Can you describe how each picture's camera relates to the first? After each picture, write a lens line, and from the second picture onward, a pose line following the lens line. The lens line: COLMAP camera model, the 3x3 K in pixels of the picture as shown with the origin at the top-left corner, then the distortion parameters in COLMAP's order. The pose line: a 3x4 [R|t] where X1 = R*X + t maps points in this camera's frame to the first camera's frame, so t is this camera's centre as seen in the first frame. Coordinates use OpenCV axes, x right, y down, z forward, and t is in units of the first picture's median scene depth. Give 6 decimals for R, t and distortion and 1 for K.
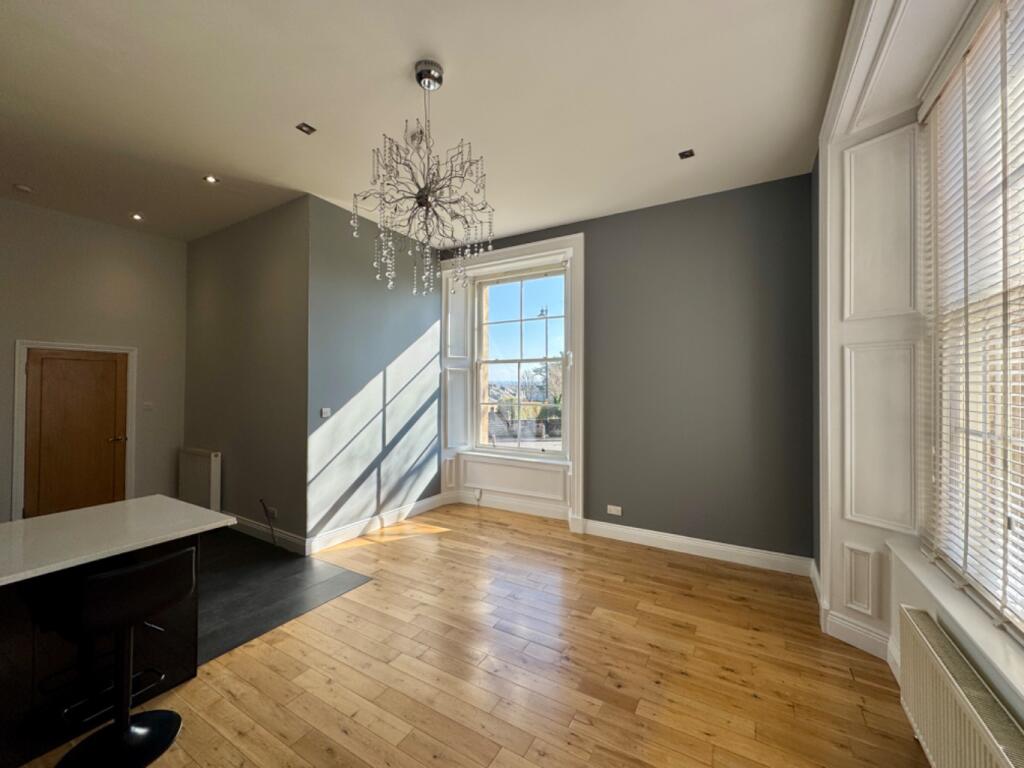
lens RADIAL K [[406.3, 0, 512.0], [0, 406.3, 384.0], [0, 0, 1]] dist [-0.000699, -0.000144]
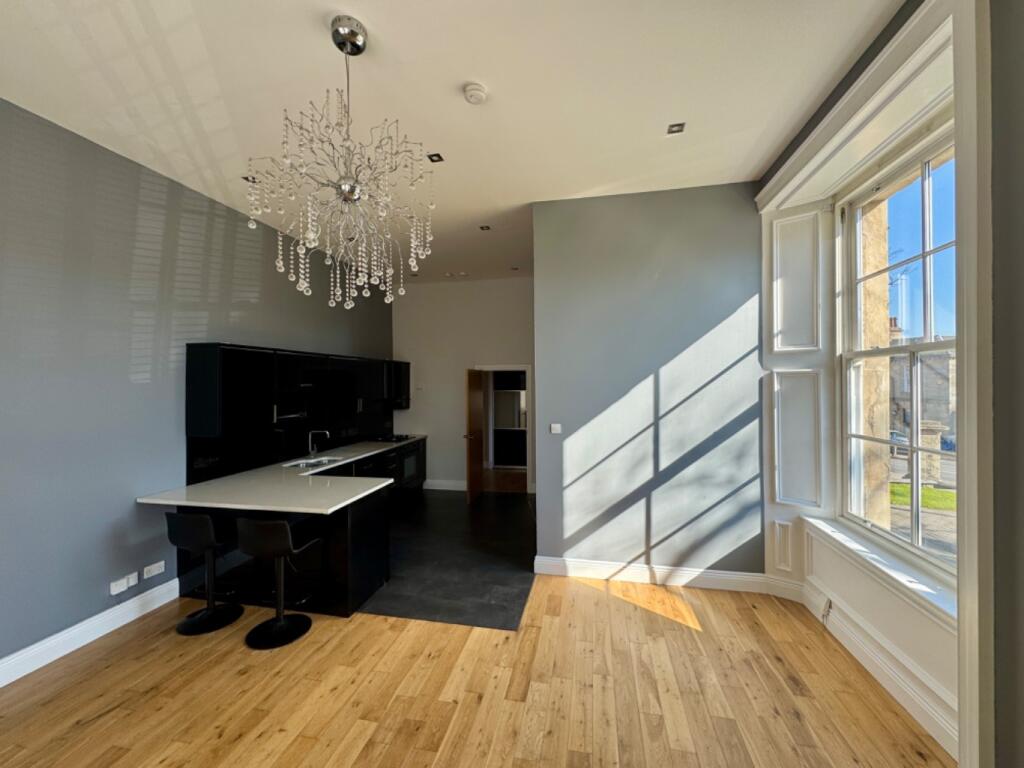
lens RADIAL K [[408.4, 0, 511.3], [0, 408.4, 381.5], [0, 0, 1]] dist [-0.000932, 0.000099]
pose [[0.328483, -0.010747, -0.944449, 0.402688], [0.014437, 0.999876, -0.006357, -0.033668], [0.944400, -0.011546, 0.328597, 0.610998]]
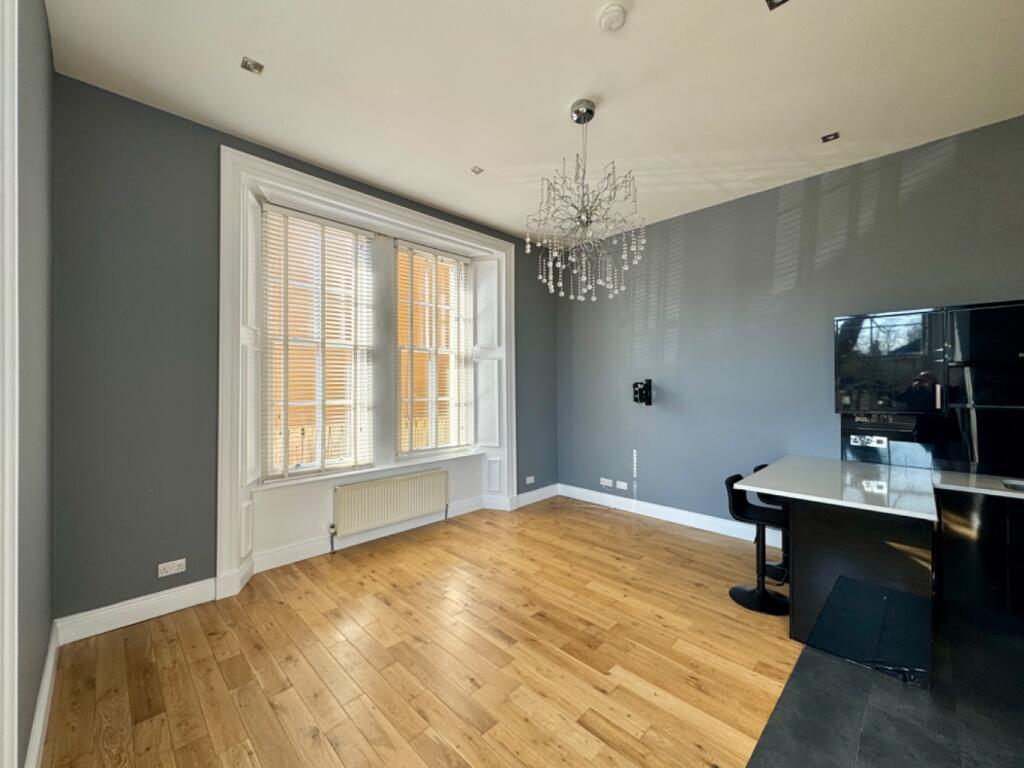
lens RADIAL K [[413.7, 0, 513.4], [0, 413.7, 378.8], [0, 0, 1]] dist [-0.000456, -0.000097]
pose [[-0.968964, 0.002095, 0.247193, -0.183851], [-0.003086, 0.999784, -0.020571, 0.019197], [-0.247183, -0.020695, -0.968748, 1.307190]]
